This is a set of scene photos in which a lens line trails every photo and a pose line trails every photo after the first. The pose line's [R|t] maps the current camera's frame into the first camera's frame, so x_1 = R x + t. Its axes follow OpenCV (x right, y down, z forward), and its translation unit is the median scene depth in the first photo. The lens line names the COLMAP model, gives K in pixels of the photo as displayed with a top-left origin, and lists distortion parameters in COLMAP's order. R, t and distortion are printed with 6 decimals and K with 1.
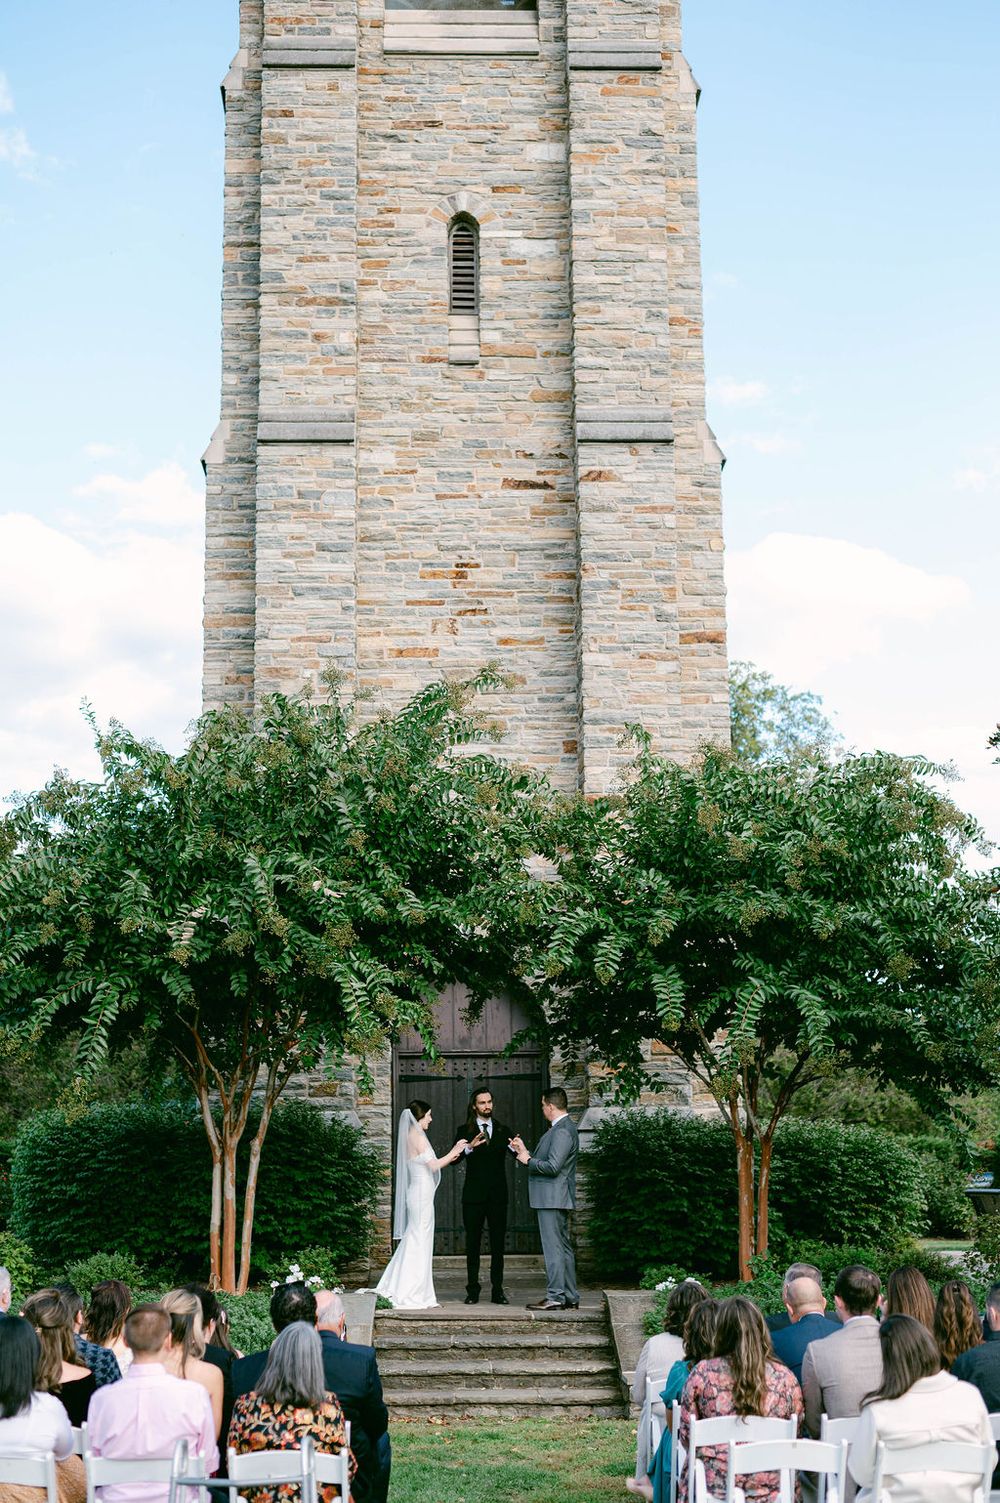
lens RADIAL K [[2219.5, 0, 459.3], [0, 2219.5, 772.5], [0, 0, 1]] dist [0.010610, 0.004894]
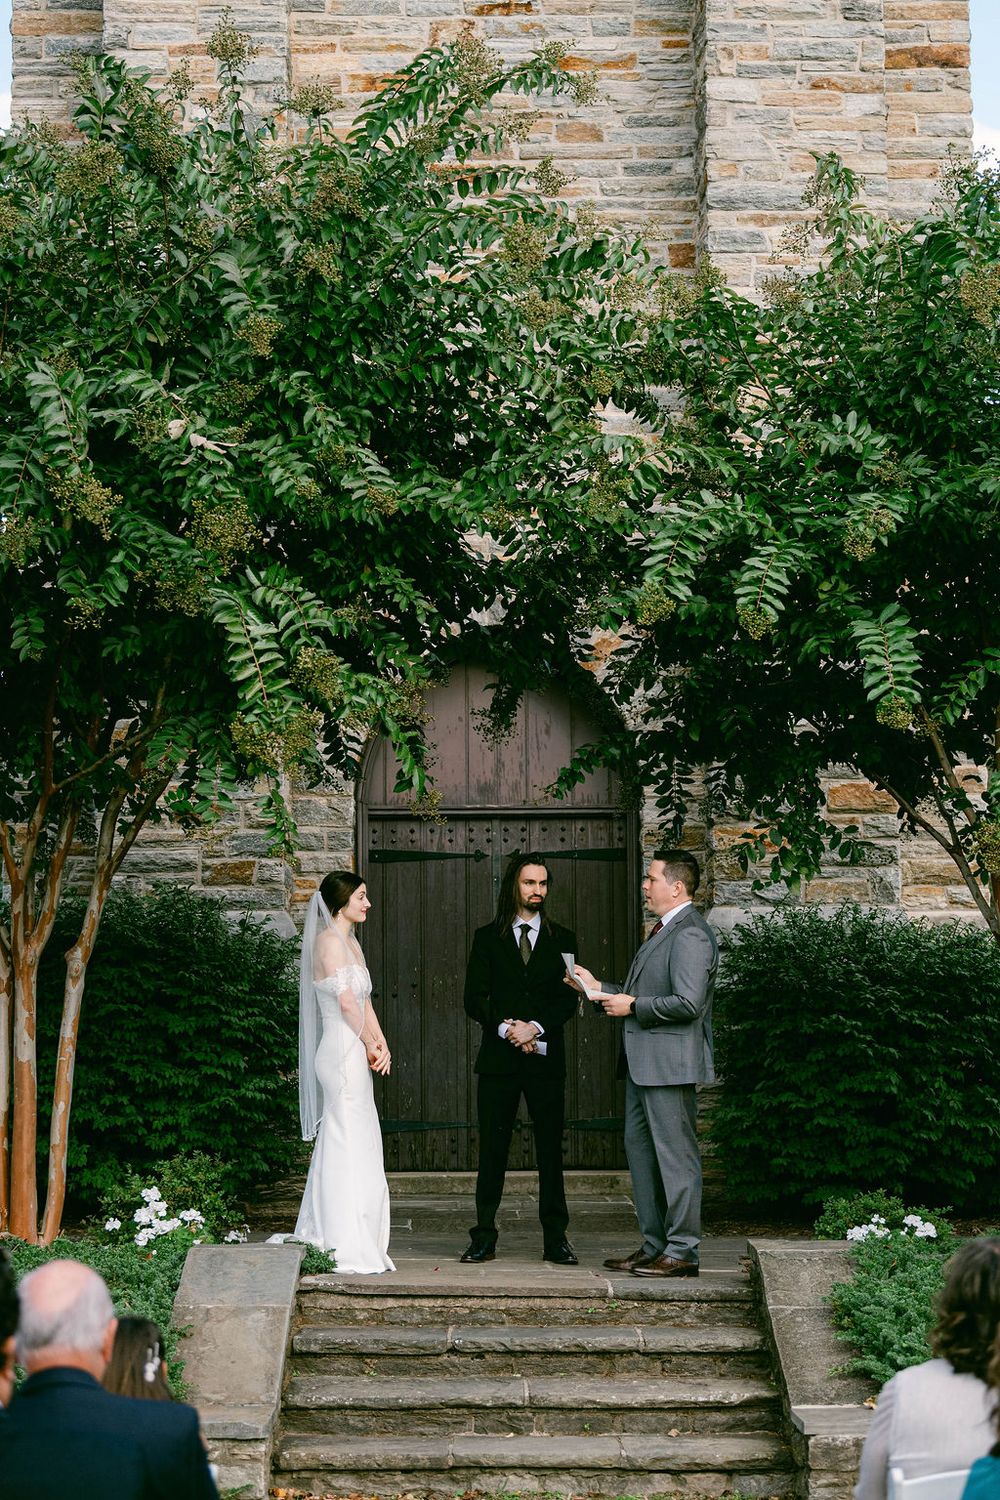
lens RADIAL K [[3029.0, 0, 456.0], [0, 3029.0, 749.9], [0, 0, 1]] dist [0.035774, -0.024537]
pose [[0.999855, 0.002449, -0.016866, 0.008811], [-0.001165, 0.997130, 0.075698, 0.065781], [0.017003, -0.075667, 0.996988, 0.301559]]
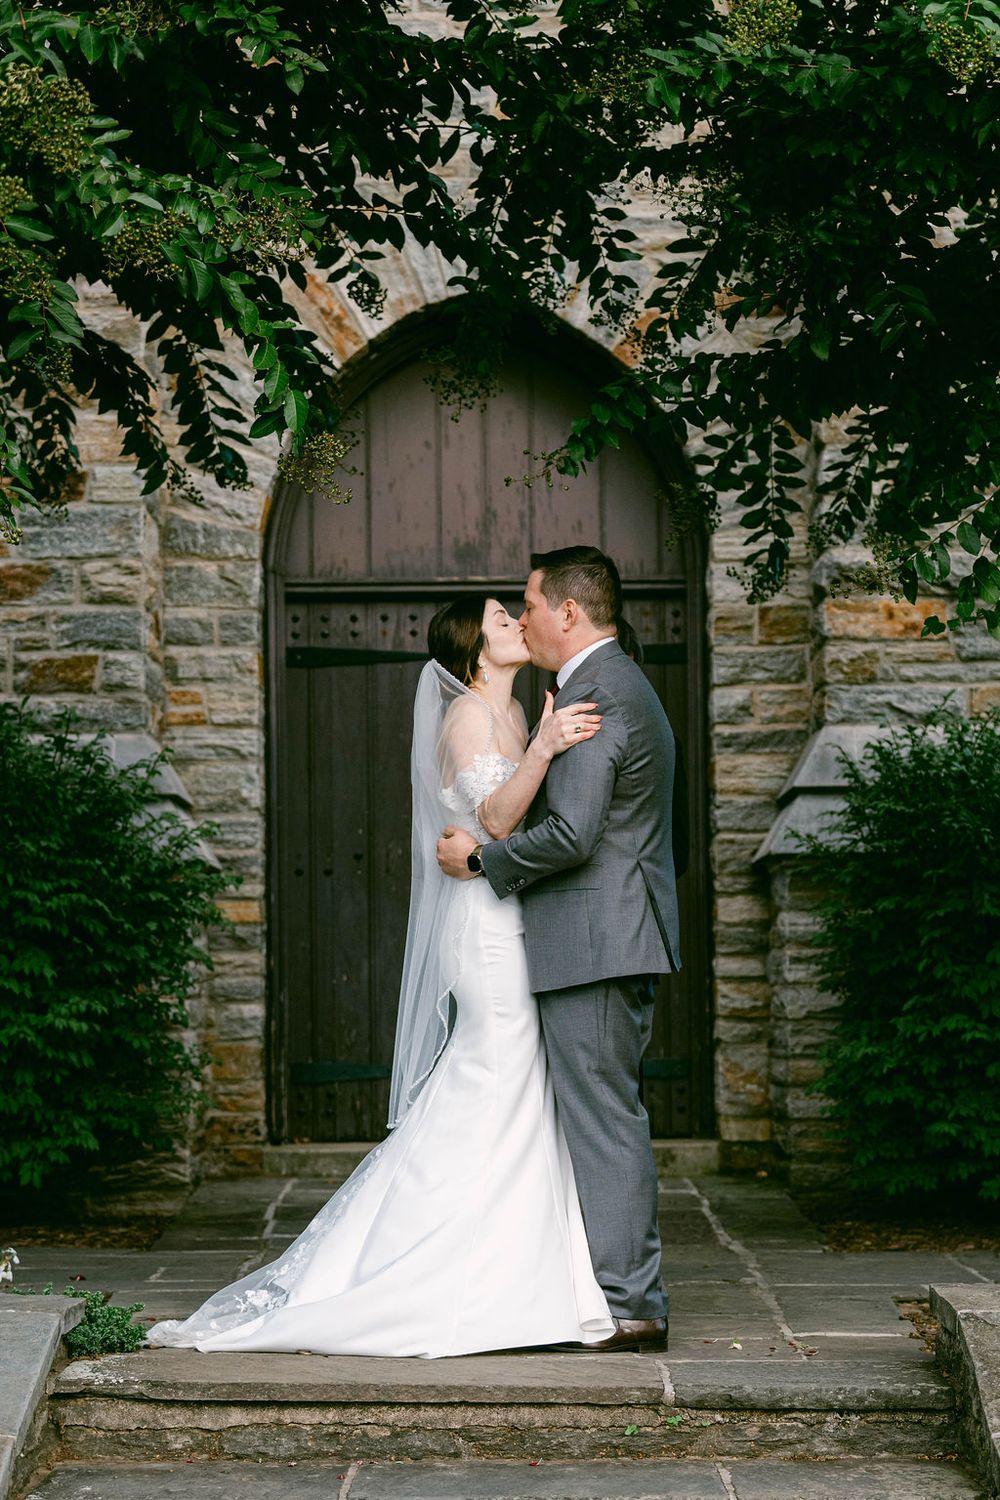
lens RADIAL K [[3014.4, 0, 499.0], [0, 3014.4, 803.9], [0, 0, 1]] dist [-0.017377, -0.159886]
pose [[0.999849, -0.001557, -0.017309, 0.018652], [0.003433, 0.994050, 0.108866, 0.131895], [0.017036, -0.108909, 0.993906, 0.625682]]
